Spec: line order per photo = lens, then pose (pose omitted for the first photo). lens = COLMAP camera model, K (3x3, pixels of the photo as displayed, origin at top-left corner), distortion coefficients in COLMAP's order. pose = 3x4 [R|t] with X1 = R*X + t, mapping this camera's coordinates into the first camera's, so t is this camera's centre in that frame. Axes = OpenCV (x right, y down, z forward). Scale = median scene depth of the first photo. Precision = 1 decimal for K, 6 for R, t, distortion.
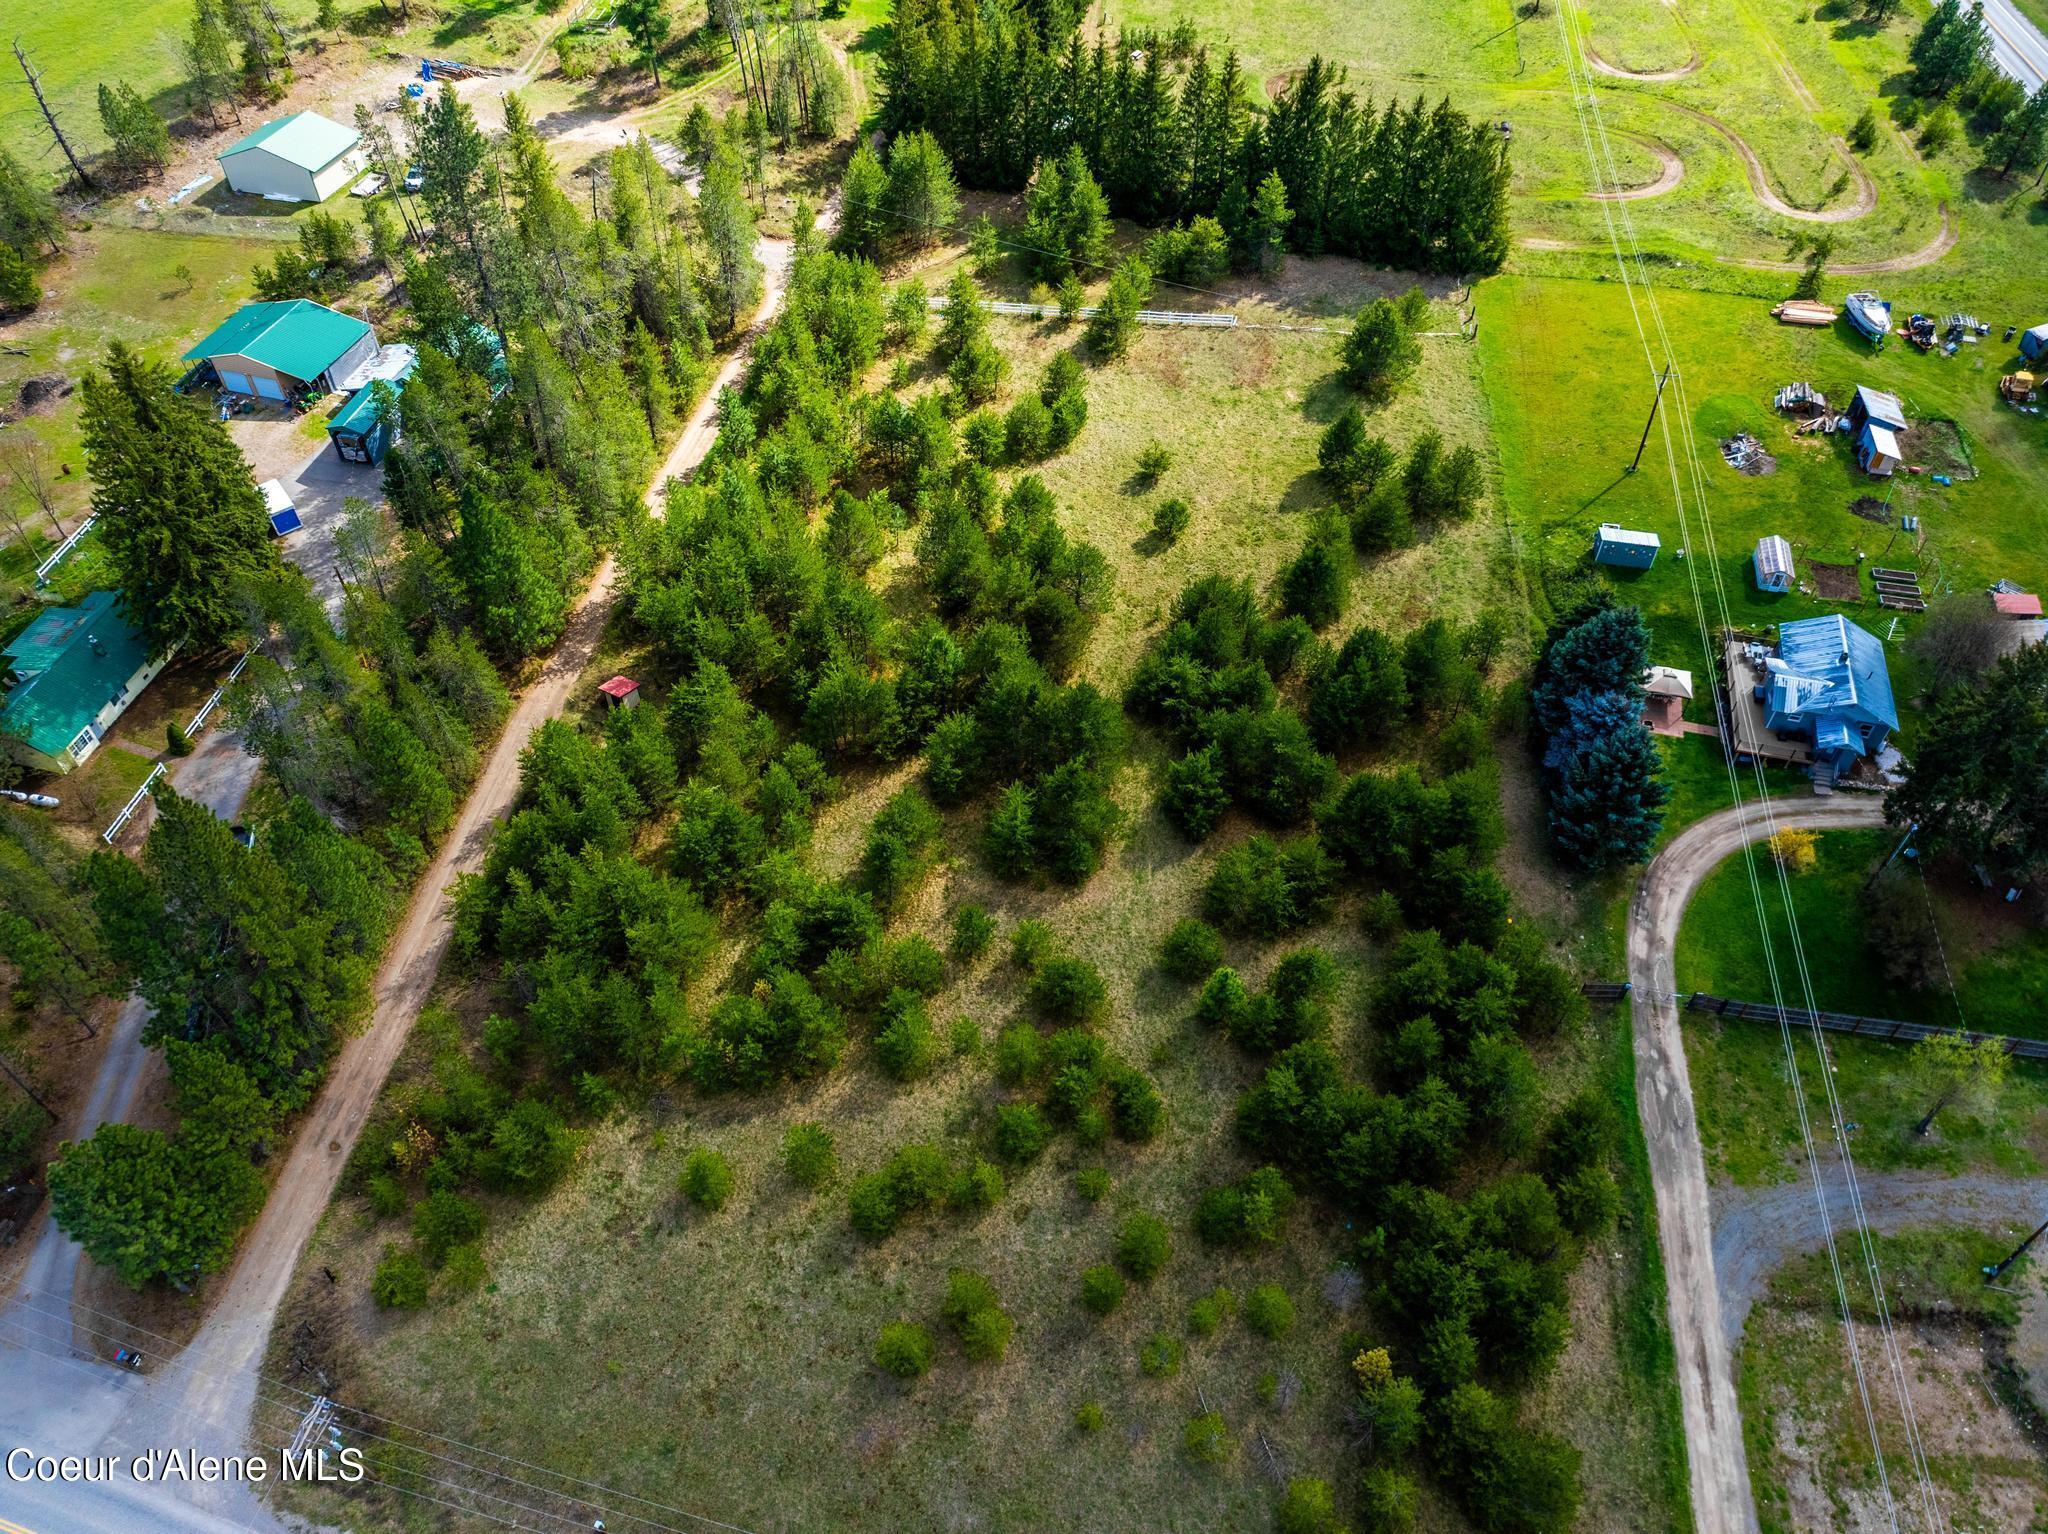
lens RADIAL K [[1450.9, 0, 1027.8], [0, 1450.9, 766.3], [0, 0, 1]] dist [-0.033472, -0.002182]
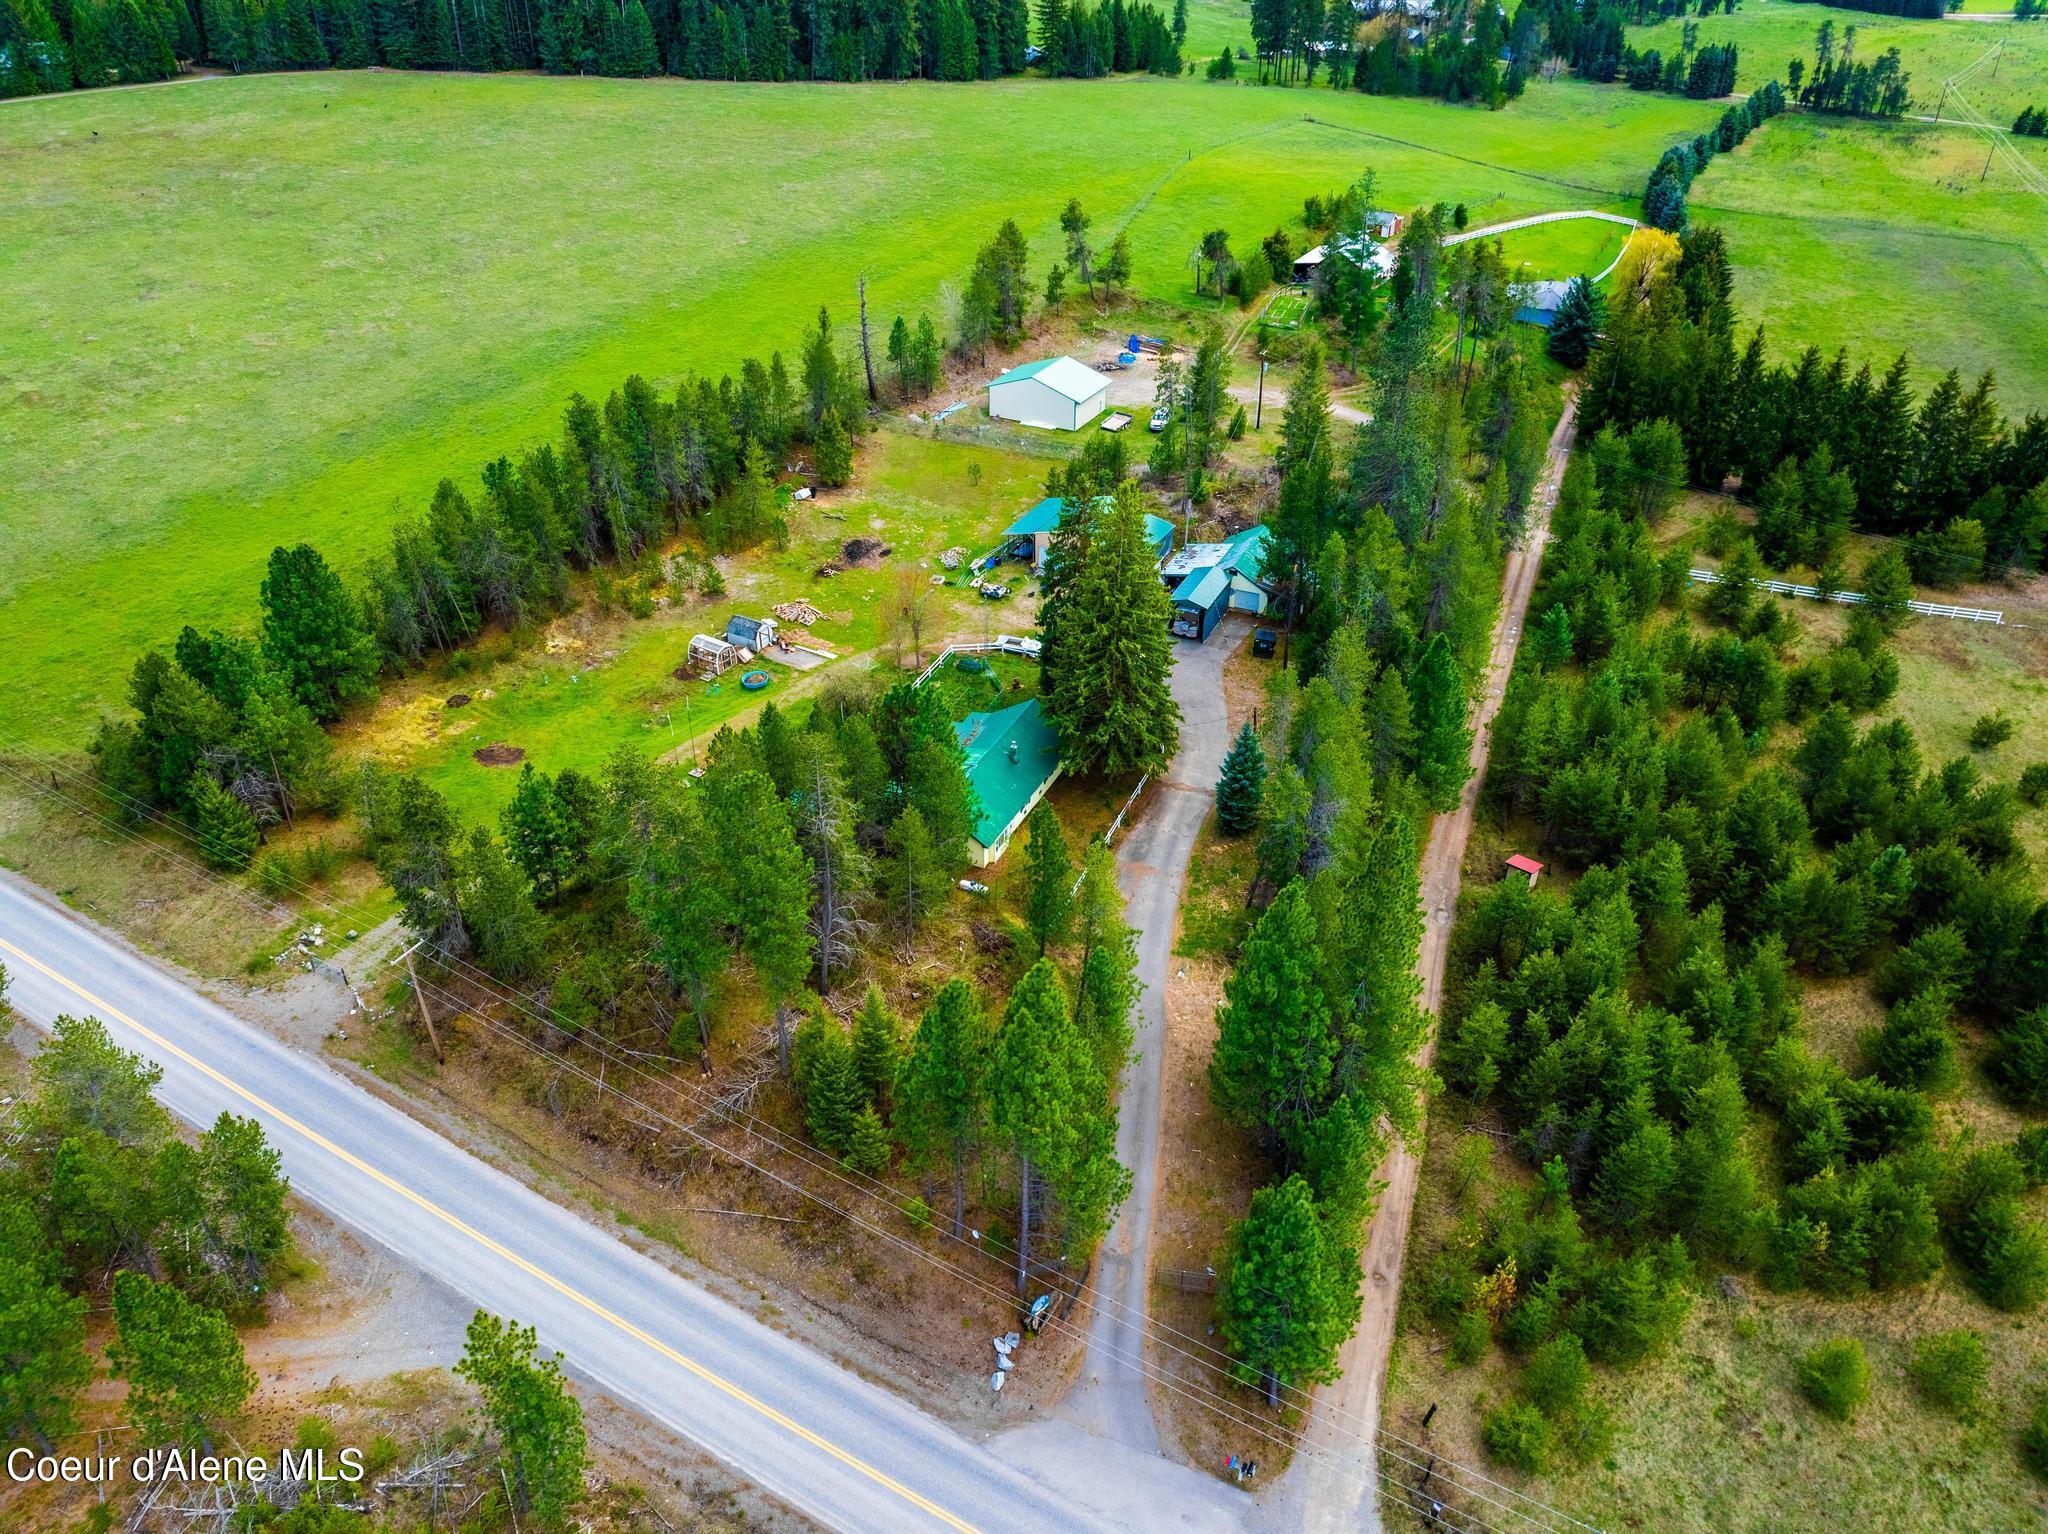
lens RADIAL K [[1443.6, 0, 1032.9], [0, 1443.6, 772.1], [0, 0, 1]] dist [-0.044483, 0.015771]
pose [[0.980150, 0.114576, -0.161797, -0.455556], [-0.151010, 0.960237, -0.234820, 0.159780], [0.128459, 0.254592, 0.958479, 0.028255]]
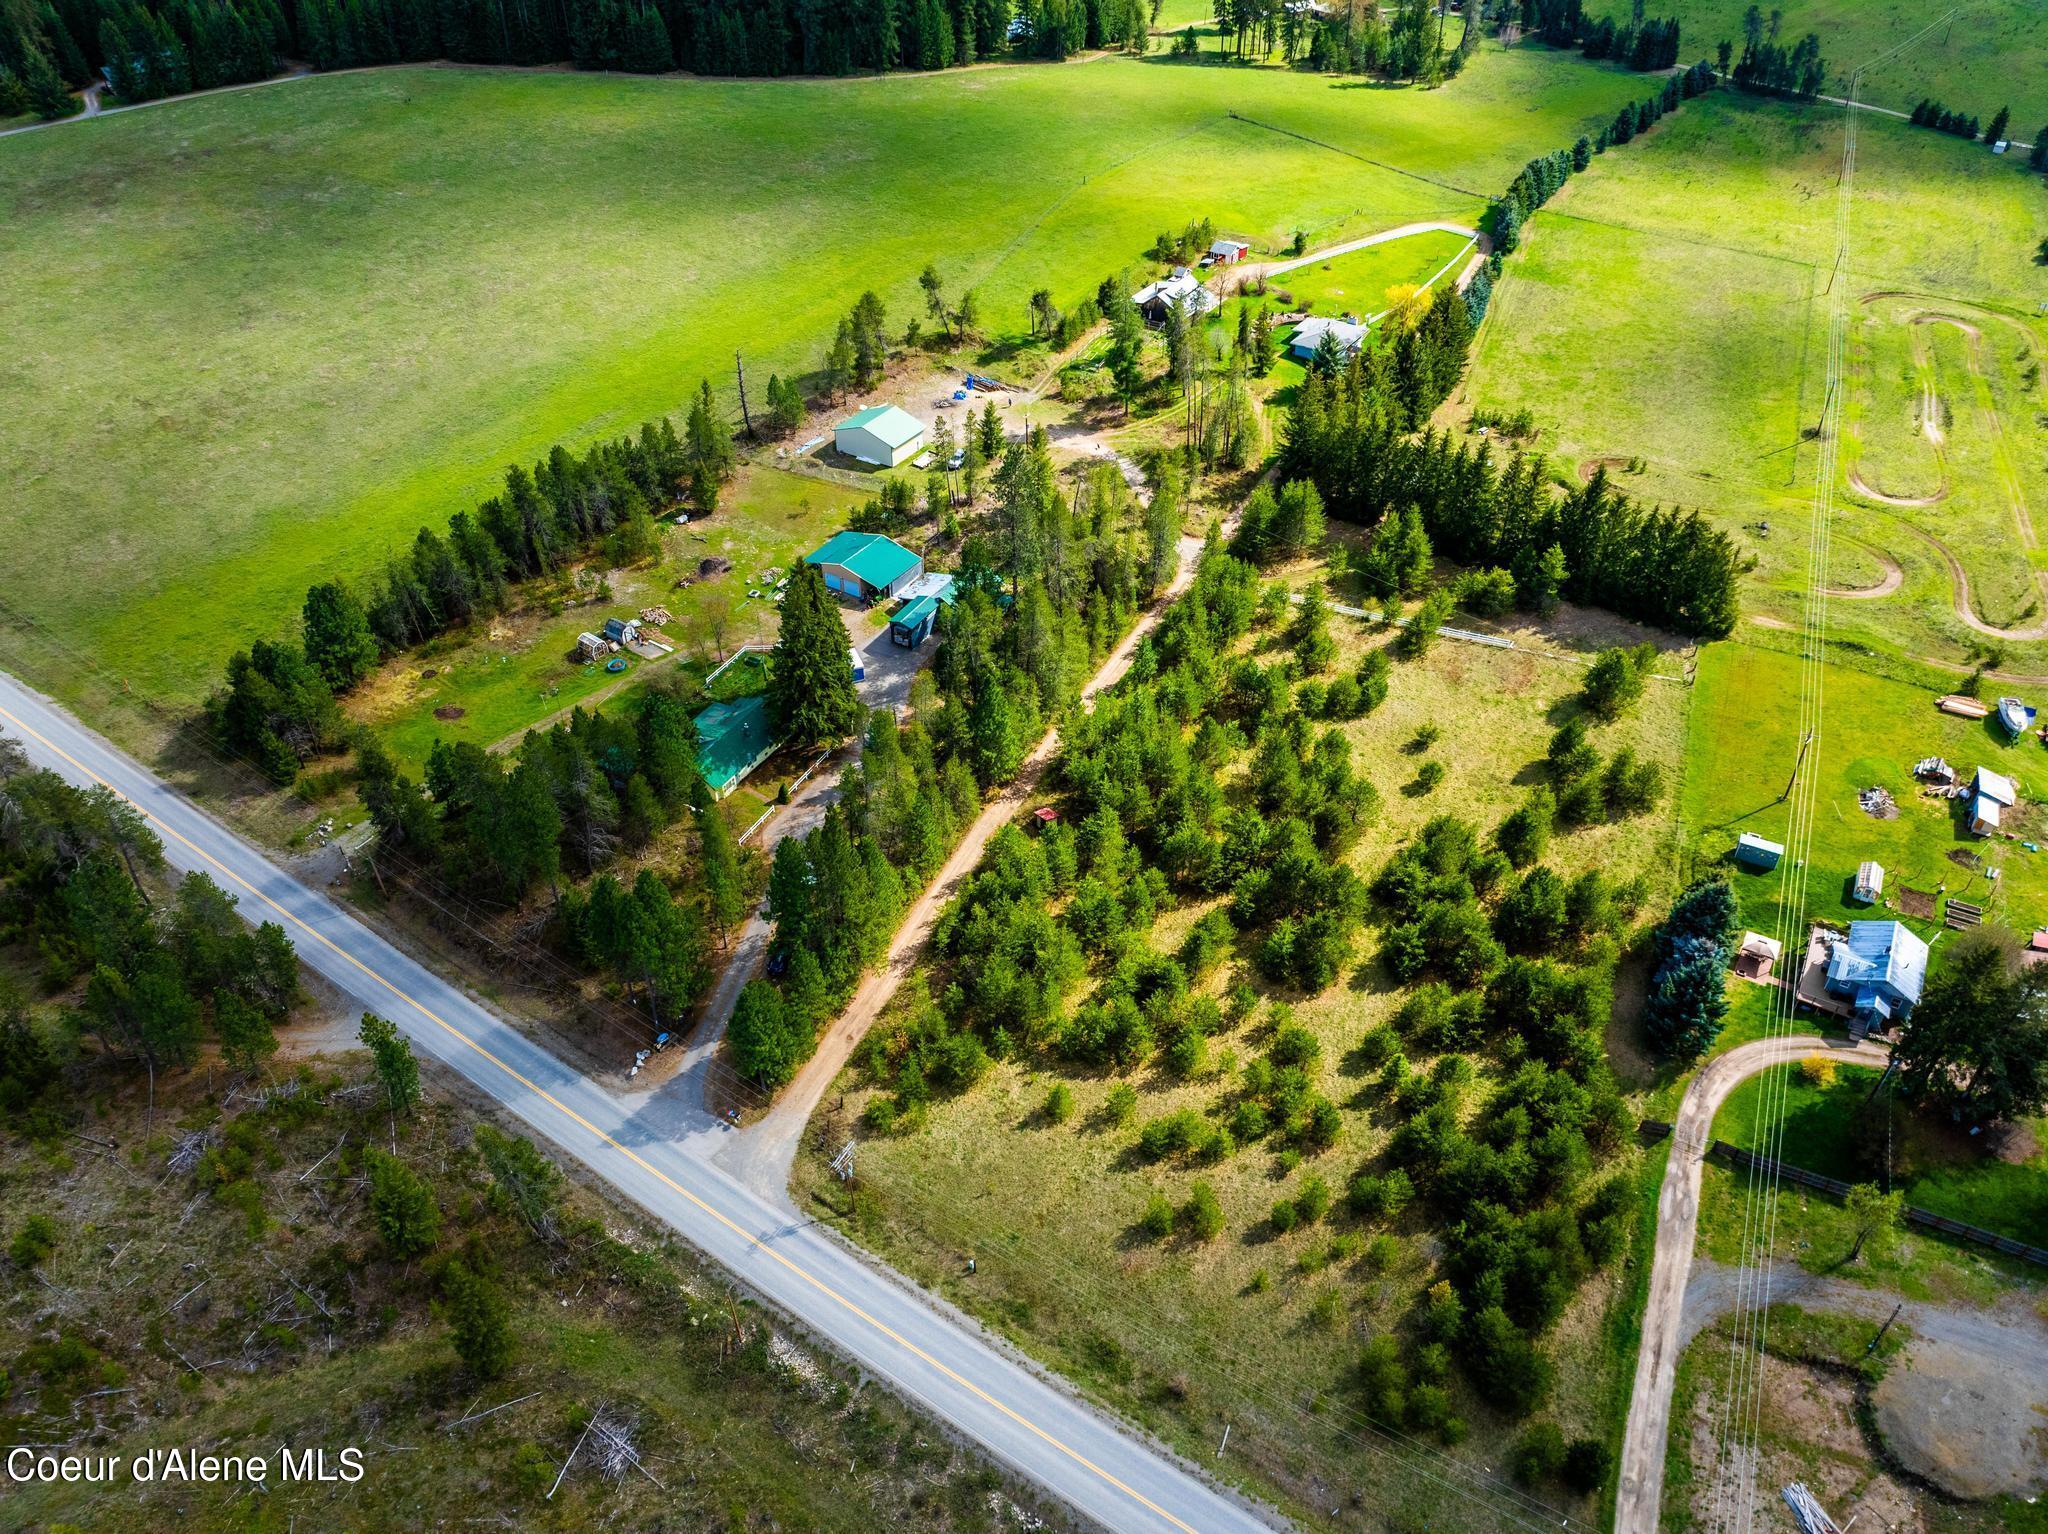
lens RADIAL K [[1434.4, 0, 1028.8], [0, 1434.4, 774.9], [0, 0, 1]] dist [-0.033336, 0.000676]
pose [[0.960258, 0.176445, -0.216268, 0.026784], [-0.206086, 0.970768, -0.123037, 0.098422], [0.188237, 0.162717, 0.968550, -0.512592]]
